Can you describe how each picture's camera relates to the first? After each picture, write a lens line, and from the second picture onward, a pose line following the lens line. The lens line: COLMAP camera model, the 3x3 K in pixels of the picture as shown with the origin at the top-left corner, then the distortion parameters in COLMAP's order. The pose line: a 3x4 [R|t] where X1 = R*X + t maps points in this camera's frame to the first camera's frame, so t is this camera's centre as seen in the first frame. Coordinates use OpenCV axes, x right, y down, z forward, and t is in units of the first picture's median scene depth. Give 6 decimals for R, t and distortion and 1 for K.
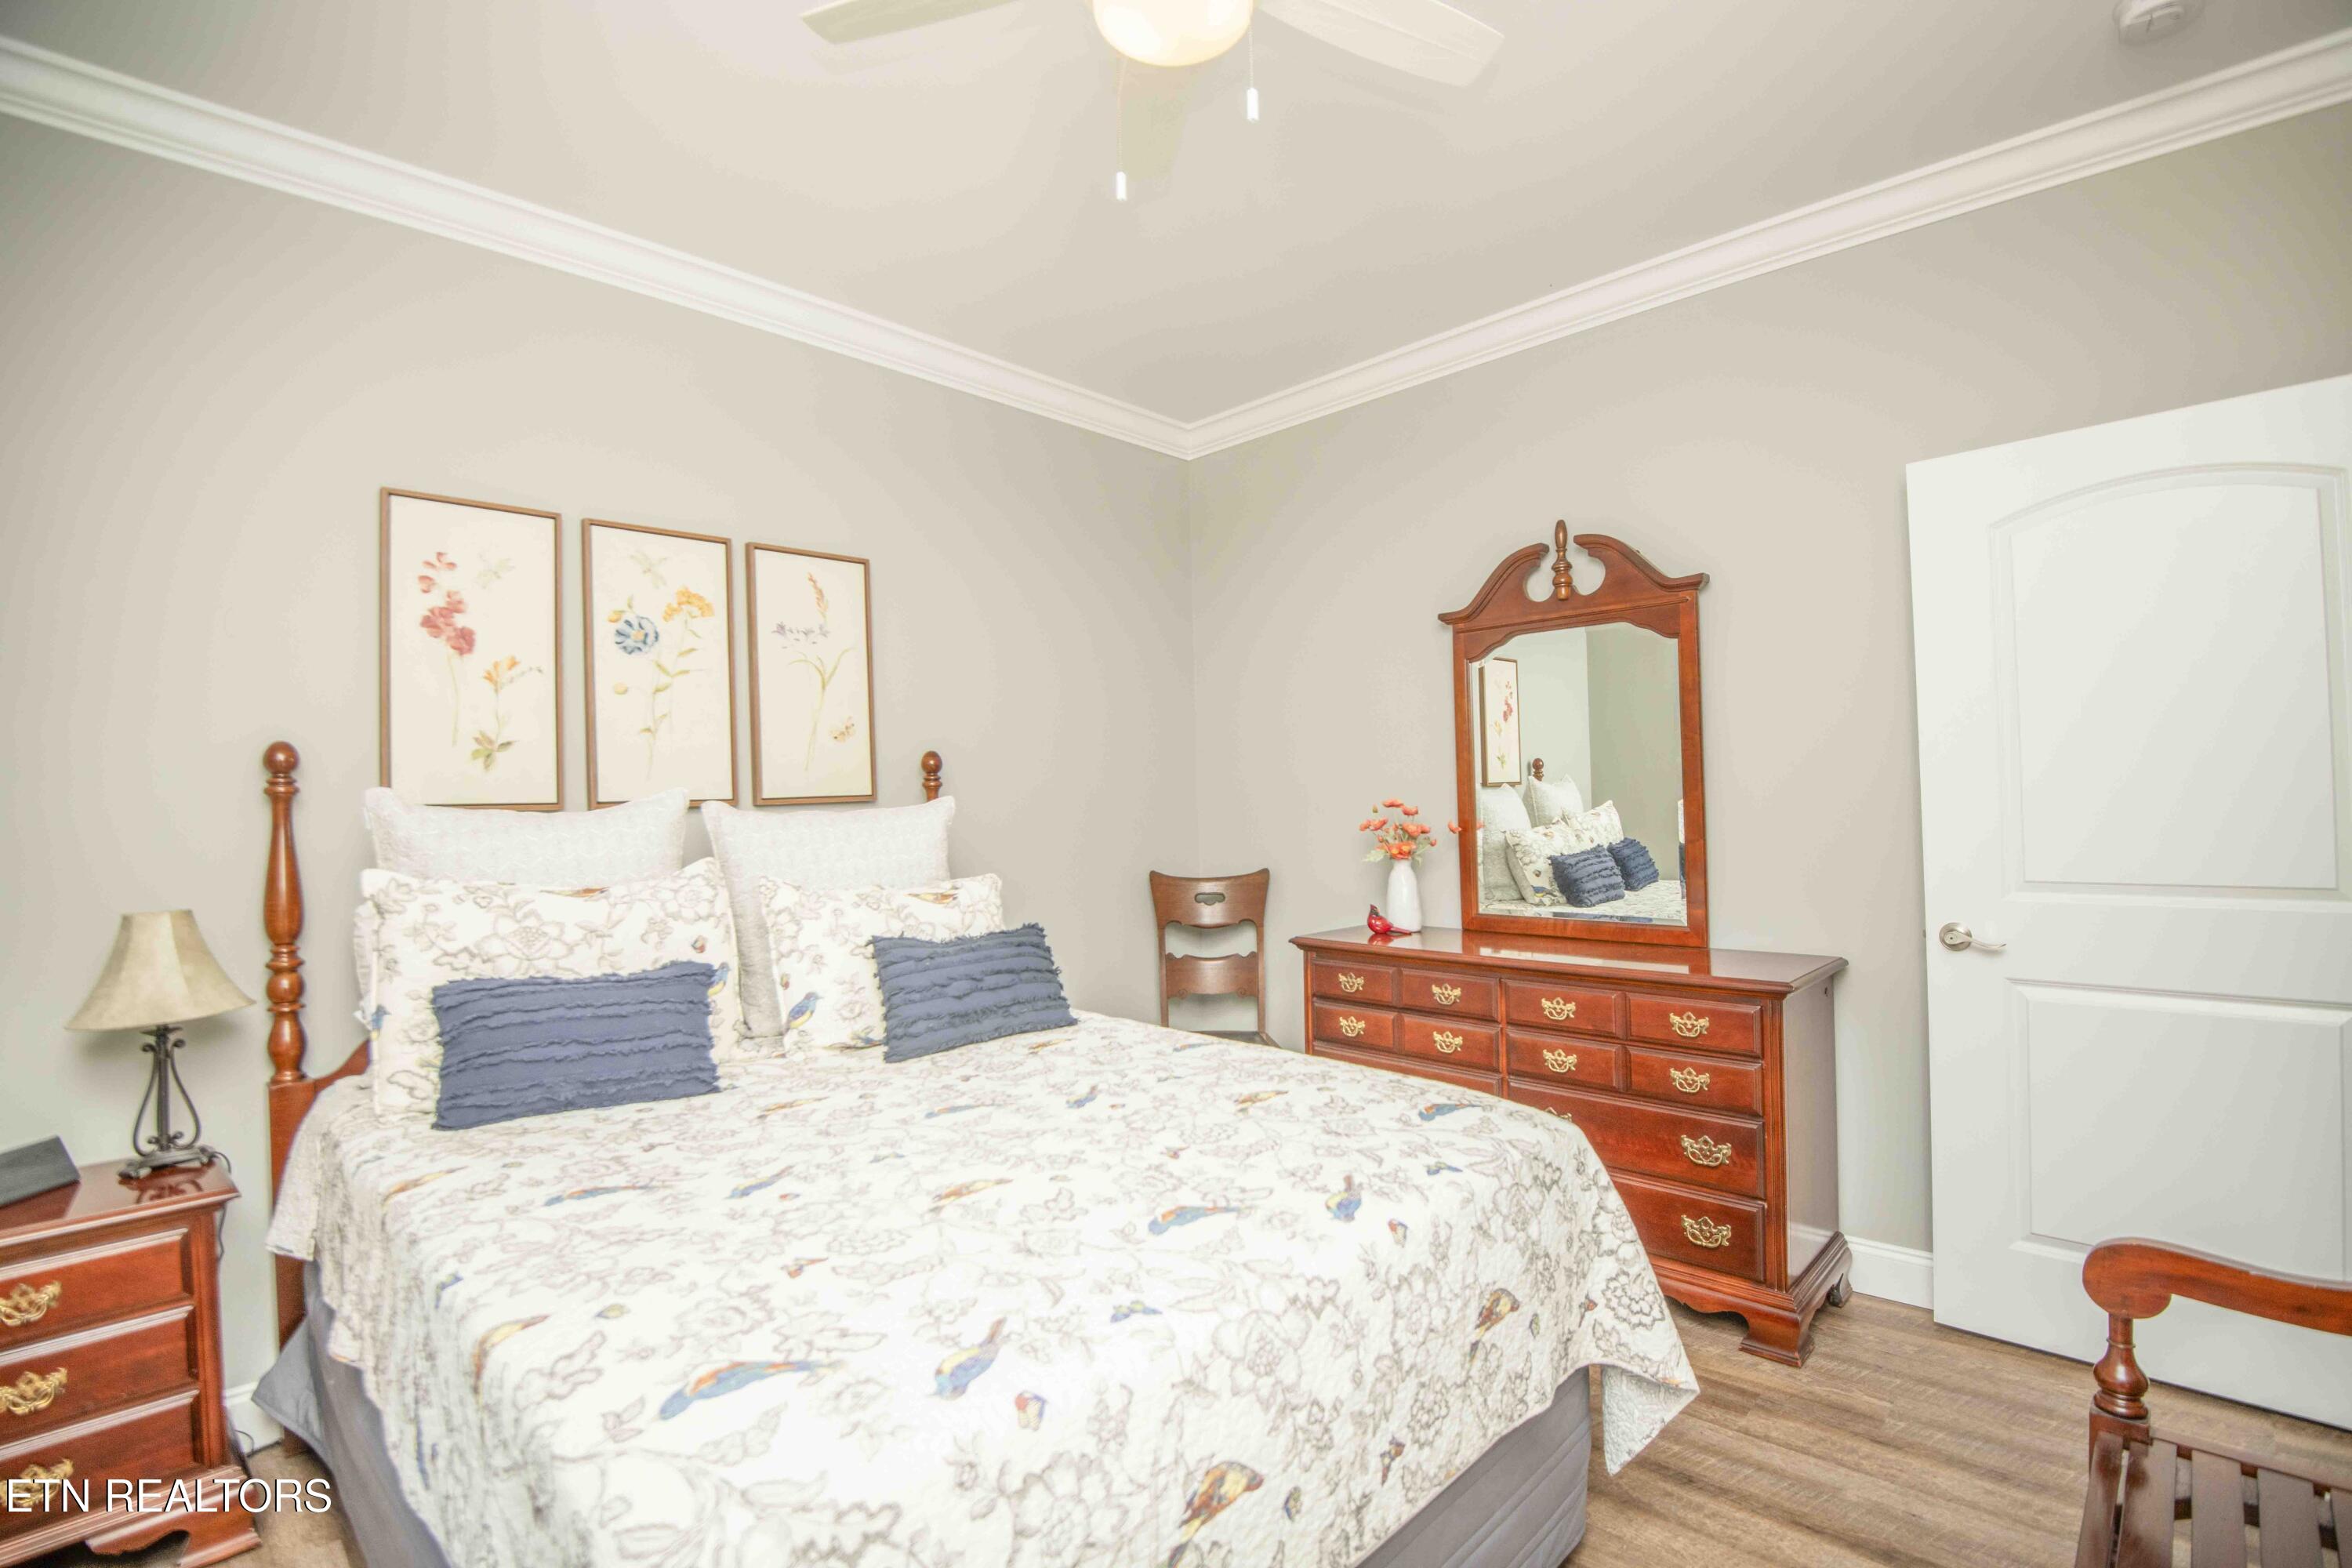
lens RADIAL K [[1064.7, 0, 1169.3], [0, 1064.7, 748.7], [0, 0, 1]] dist [0.035257, -0.050054]
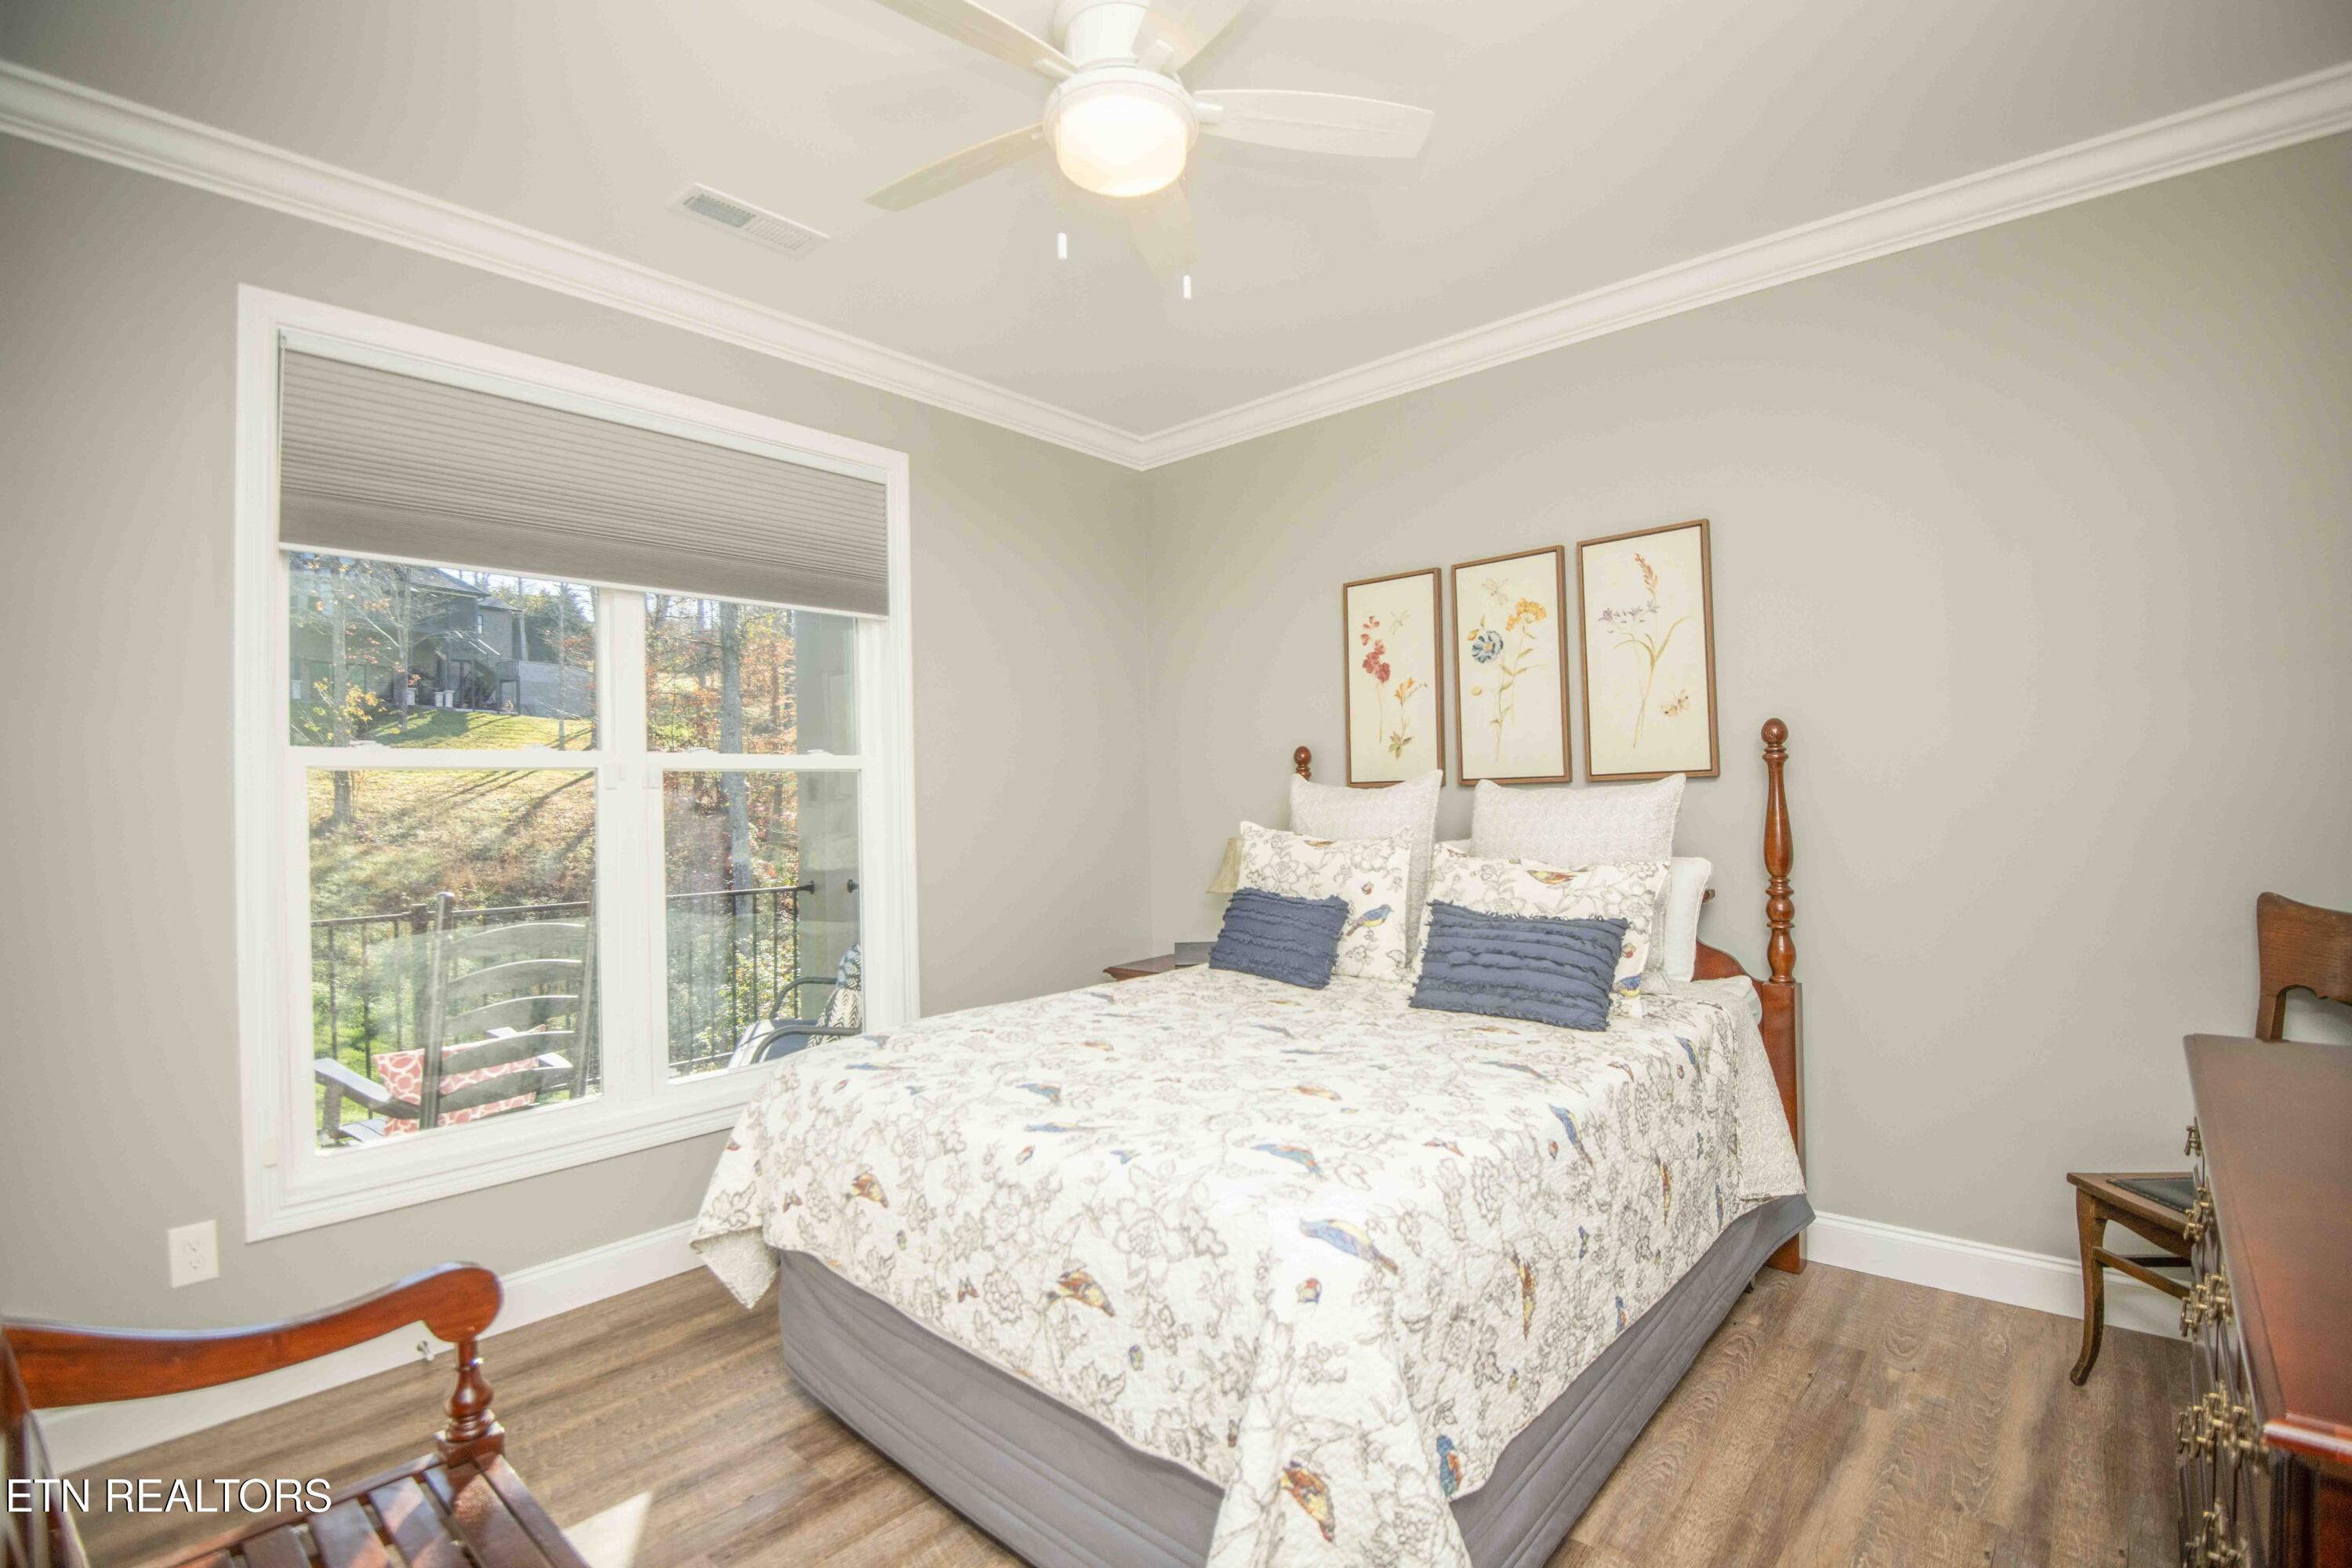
lens RADIAL K [[1076.1, 0, 1186.4], [0, 1076.1, 784.8], [0, 0, 1]] dist [-0.006418, -0.016827]
pose [[0.055271, 0.022345, -0.998221, 0.838799], [0.074139, 0.996898, 0.026420, -0.003871], [0.995715, -0.075467, 0.053443, 0.631789]]
